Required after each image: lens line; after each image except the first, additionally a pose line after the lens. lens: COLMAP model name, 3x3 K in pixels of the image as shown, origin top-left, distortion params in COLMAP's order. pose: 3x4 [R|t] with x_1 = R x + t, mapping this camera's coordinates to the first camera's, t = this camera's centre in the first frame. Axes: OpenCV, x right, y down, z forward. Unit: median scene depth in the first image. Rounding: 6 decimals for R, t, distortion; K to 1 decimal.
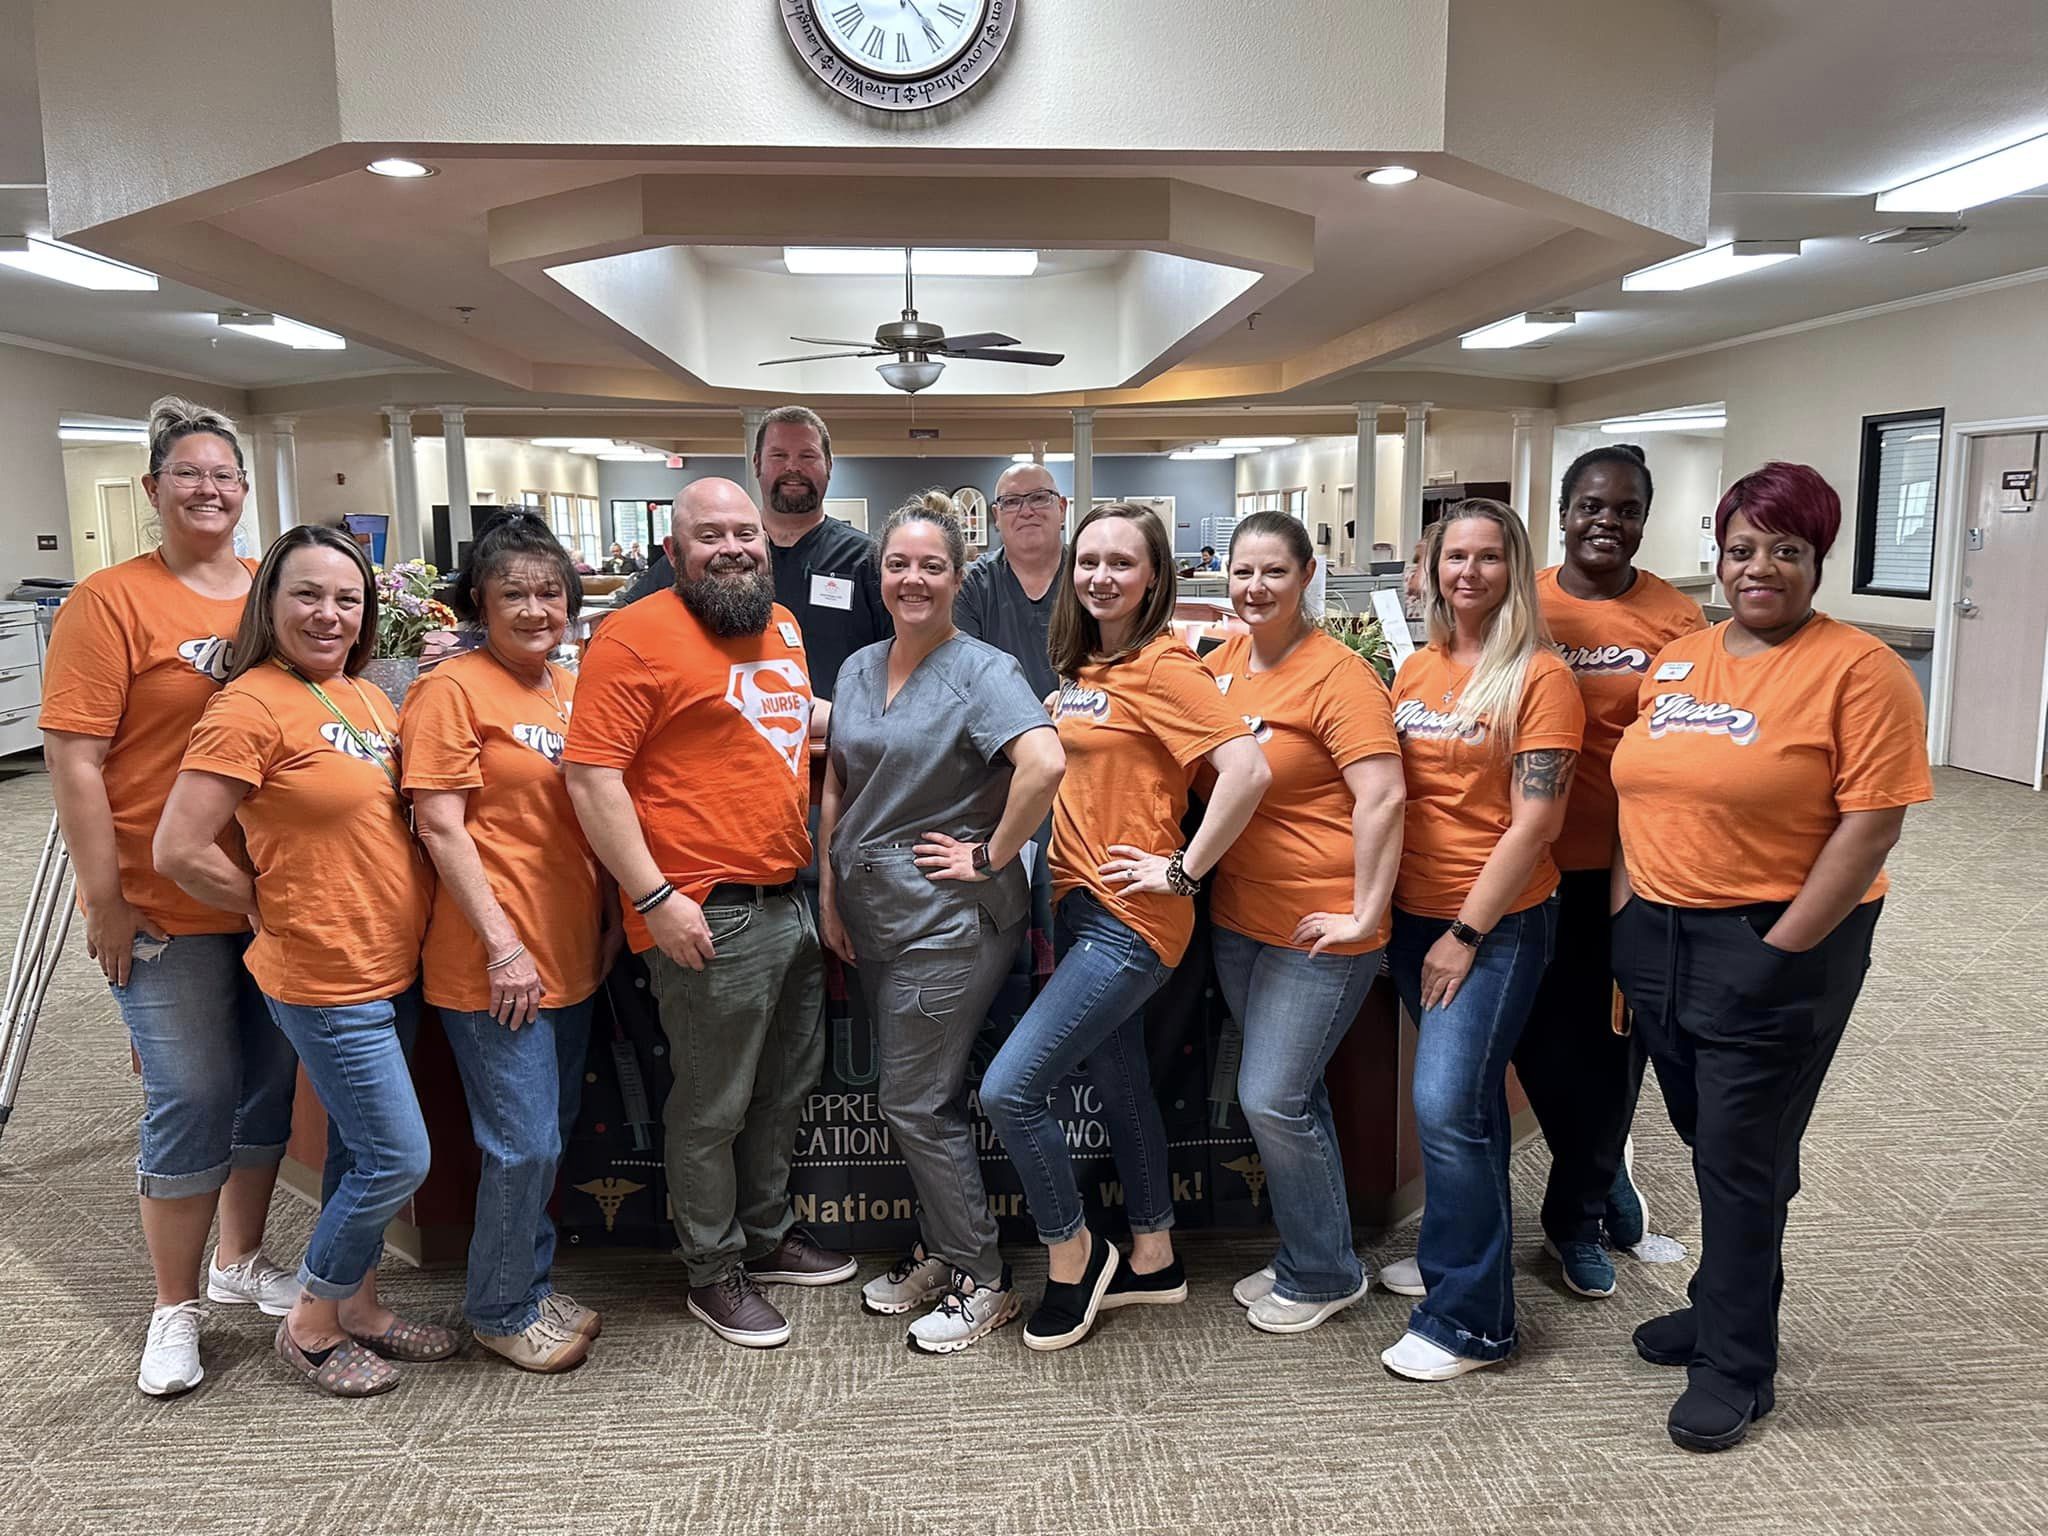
lens RADIAL K [[1634.2, 0, 1033.8], [0, 1634.2, 746.3], [0, 0, 1]] dist [0.040696, -0.065925]
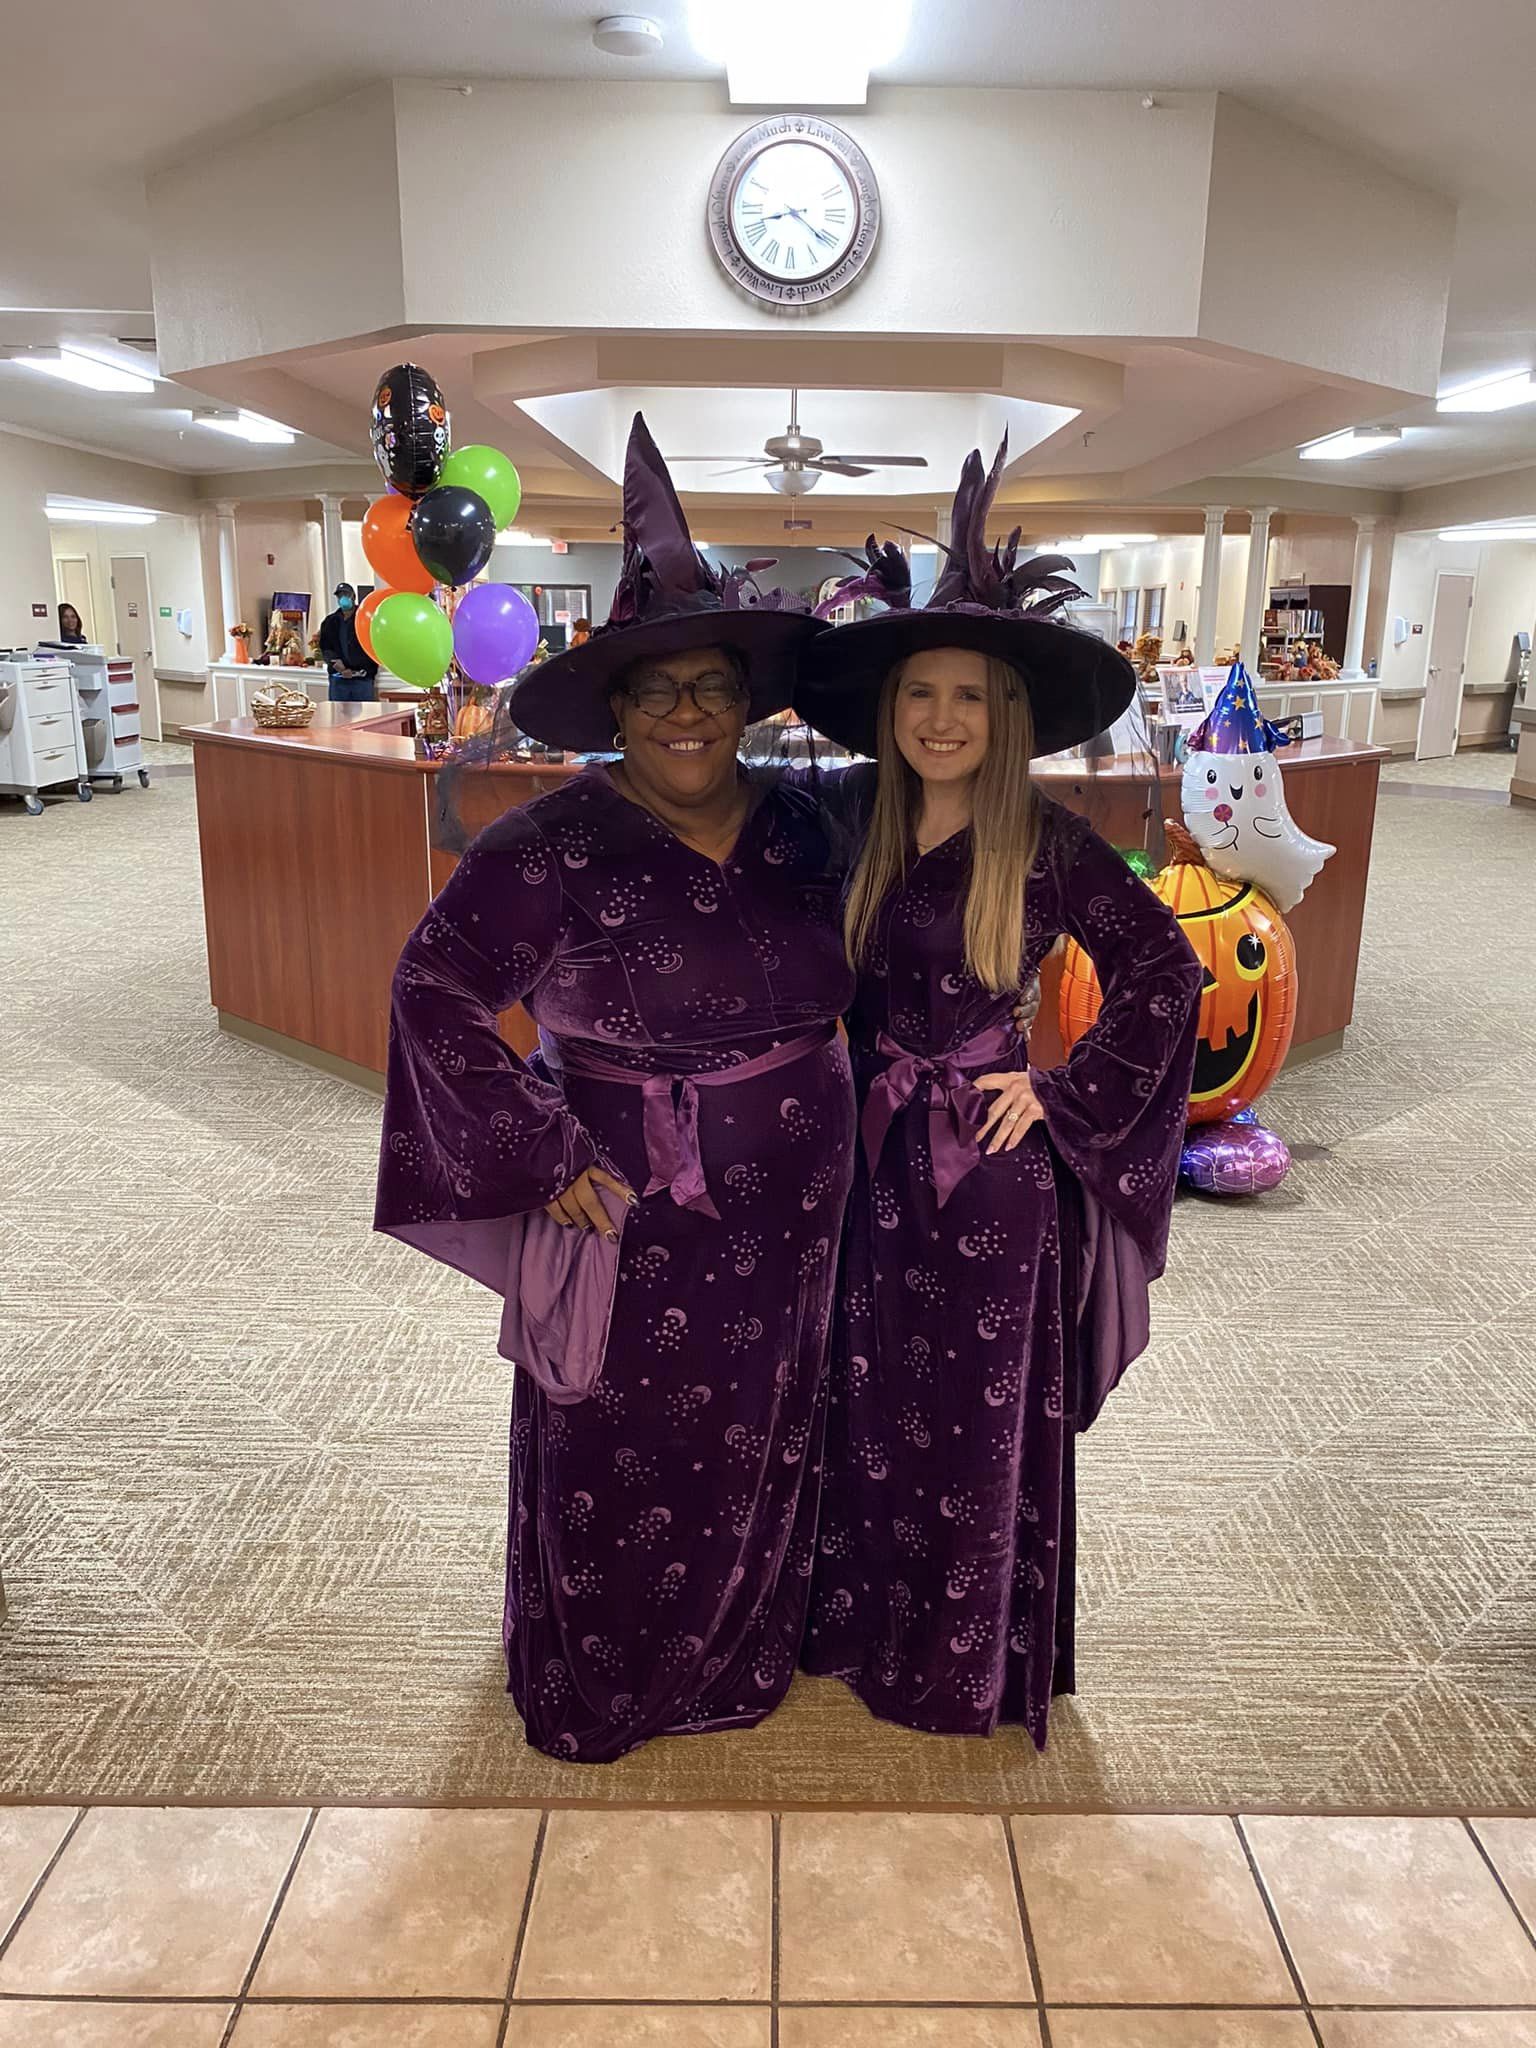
lens RADIAL K [[1599.5, 0, 789.8], [0, 1599.5, 1018.1], [0, 0, 1]] dist [0.010579, -0.007849]
pose [[0.997331, 0.039360, -0.061489, 0.006097], [-0.032270, 0.993148, 0.112321, 0.018748], [0.065488, -0.110037, 0.991768, -0.127143]]
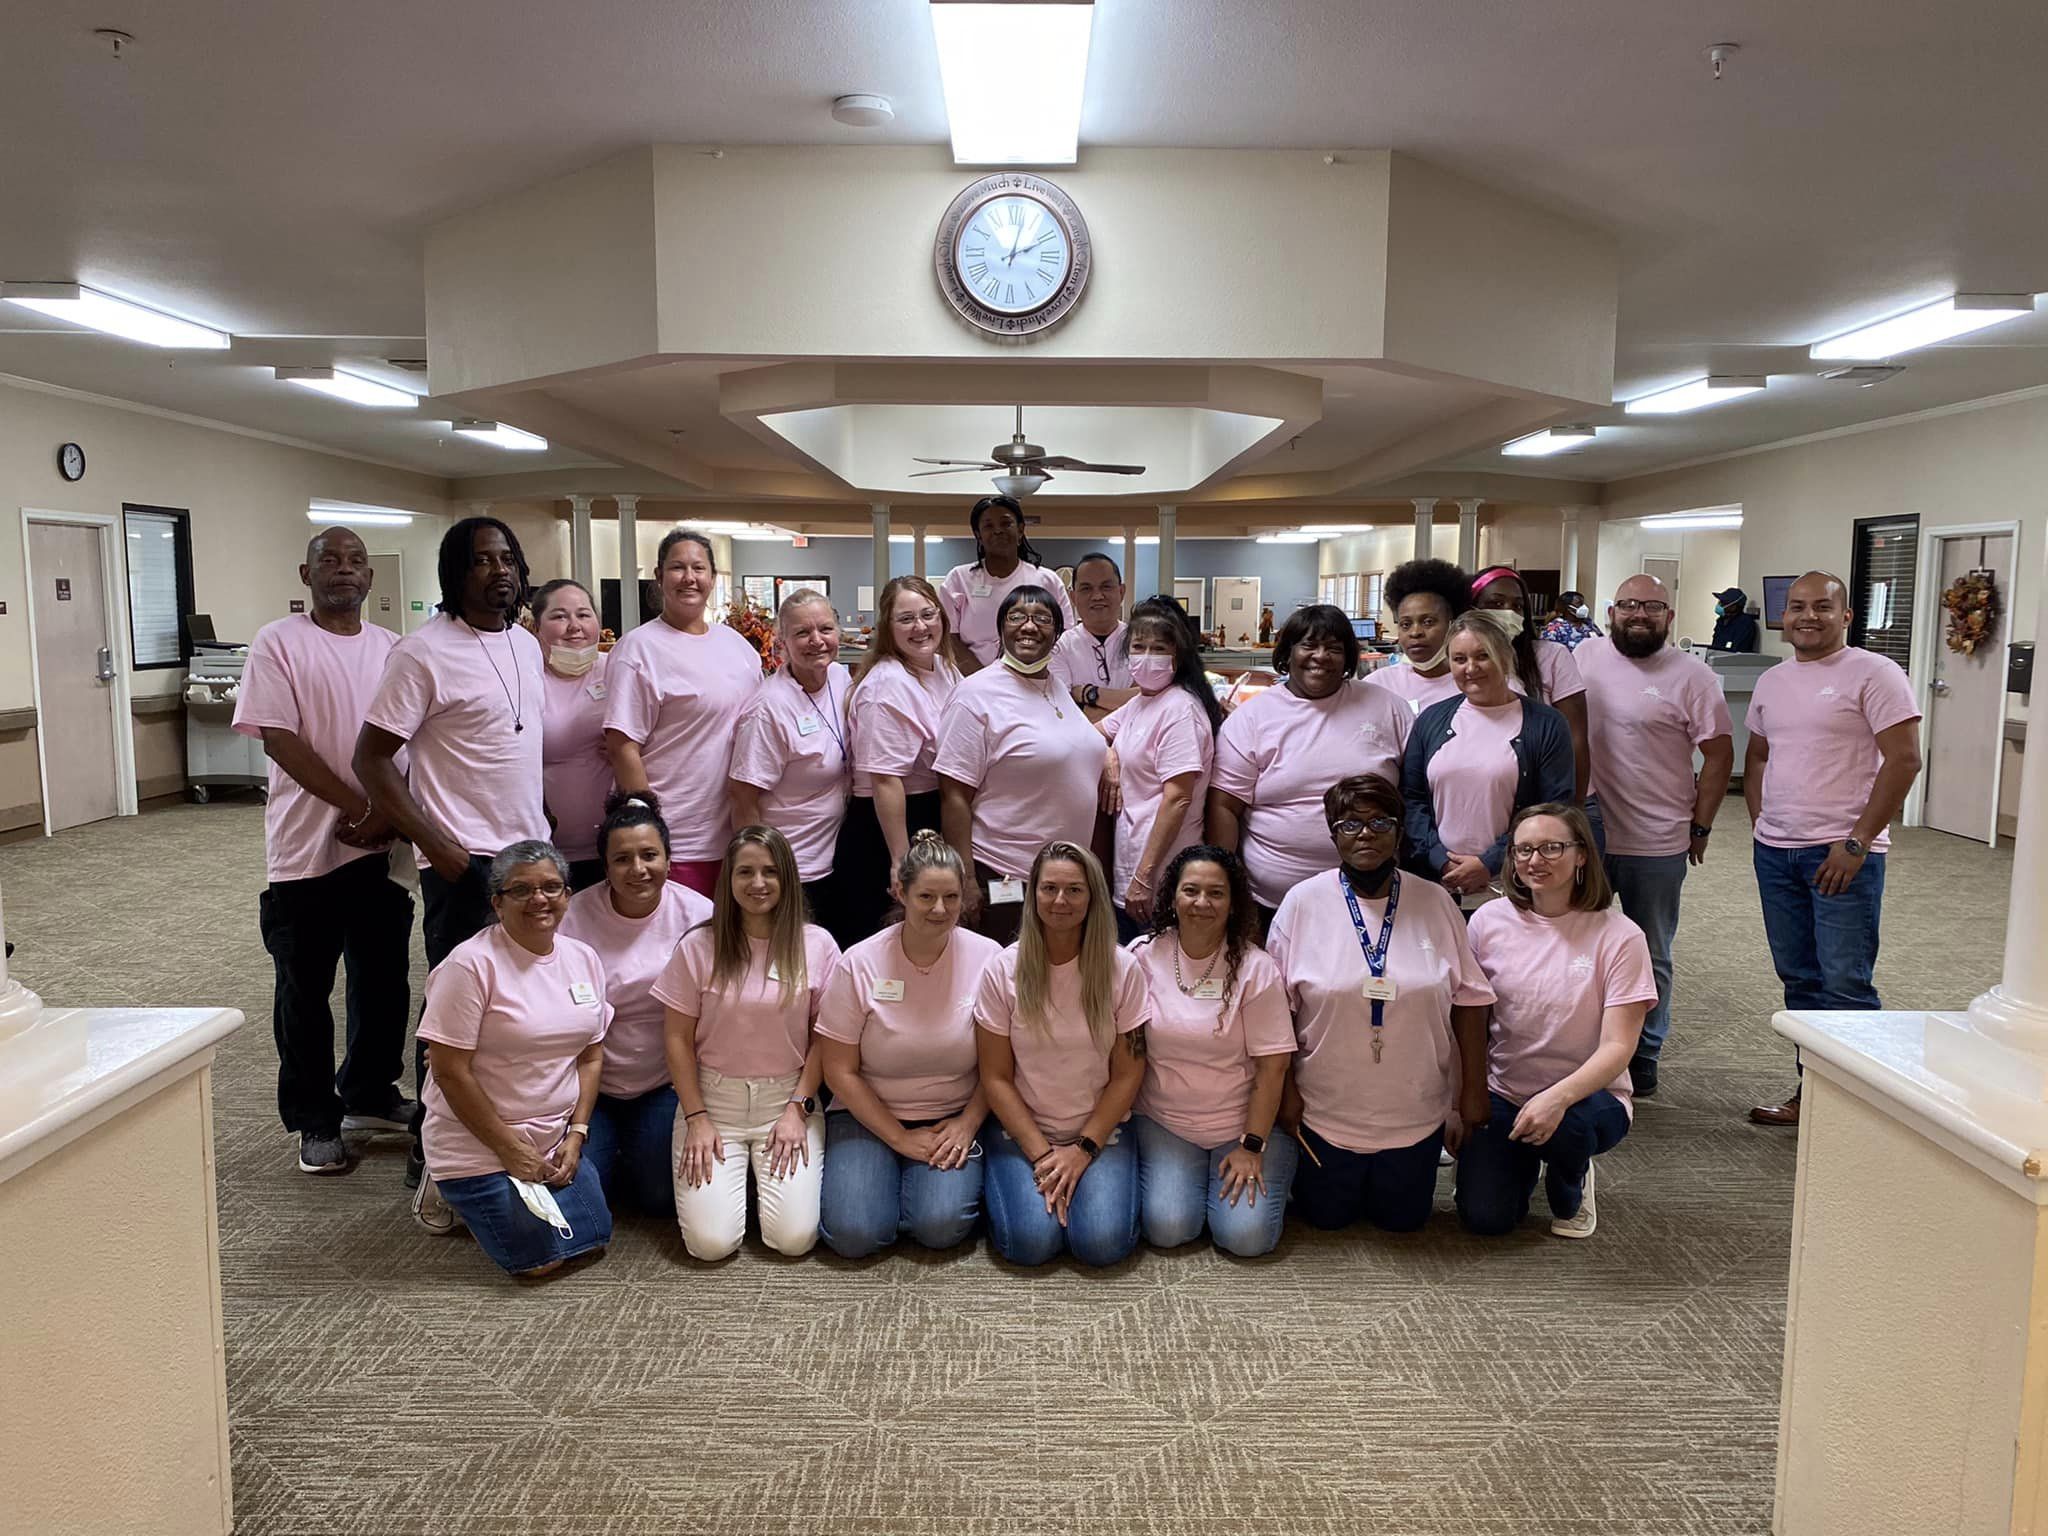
lens RADIAL K [[1599.5, 0, 1026.5], [0, 1599.5, 770.3], [0, 0, 1]] dist [0.010579, -0.007849]
pose [[0.997660, 0.020657, -0.065173, 0.010243], [-0.022553, 0.999339, -0.028500, 0.018531], [0.064541, 0.029903, 0.997467, -0.144895]]
